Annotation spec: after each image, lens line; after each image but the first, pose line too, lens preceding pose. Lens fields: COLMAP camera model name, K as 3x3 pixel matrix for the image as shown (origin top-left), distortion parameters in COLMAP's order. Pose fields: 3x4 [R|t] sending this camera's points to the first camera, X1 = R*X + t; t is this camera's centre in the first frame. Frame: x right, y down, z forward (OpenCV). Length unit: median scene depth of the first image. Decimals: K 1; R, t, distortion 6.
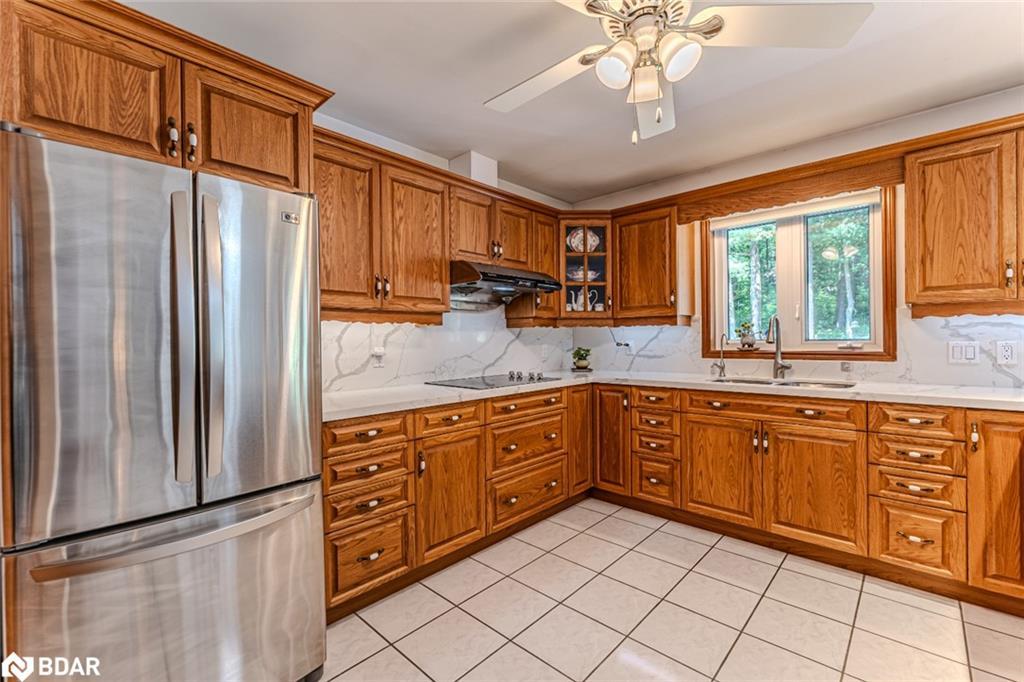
lens RADIAL K [[436.7, 0, 512.2], [0, 436.7, 340.8], [0, 0, 1]] dist [0.001743, 0.000060]
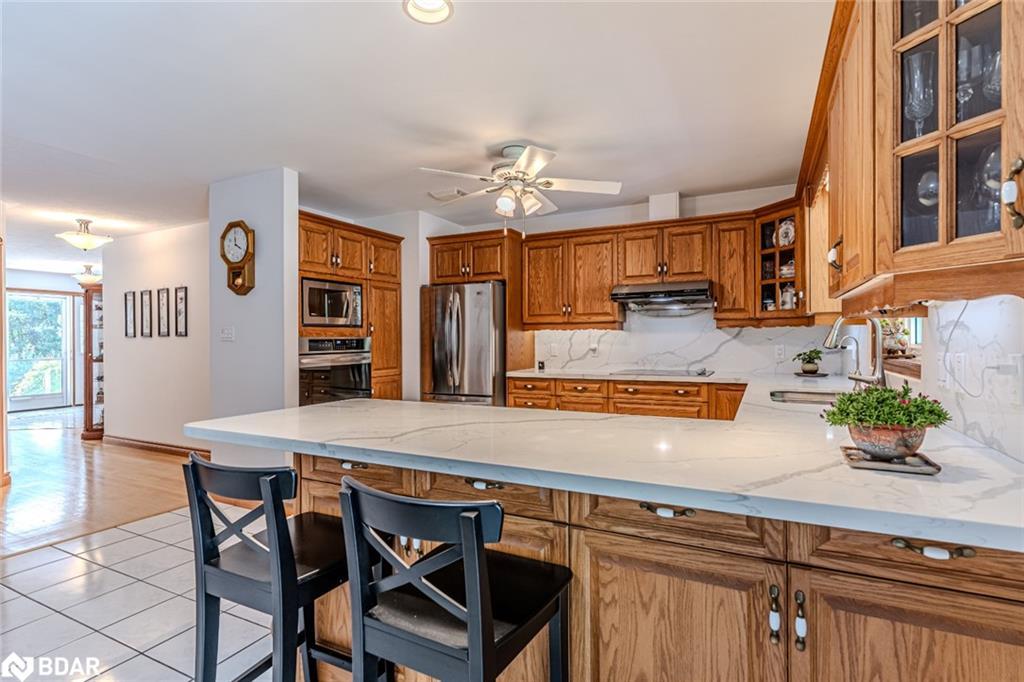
lens RADIAL K [[498.0, 0, 511.9], [0, 498.0, 339.1], [0, 0, 1]] dist [-0.000733, -0.000015]
pose [[0.279154, 0.012085, -0.960170, 1.367981], [0.001377, 0.999915, 0.012986, -0.027180], [0.960245, -0.004948, 0.279113, 0.204316]]
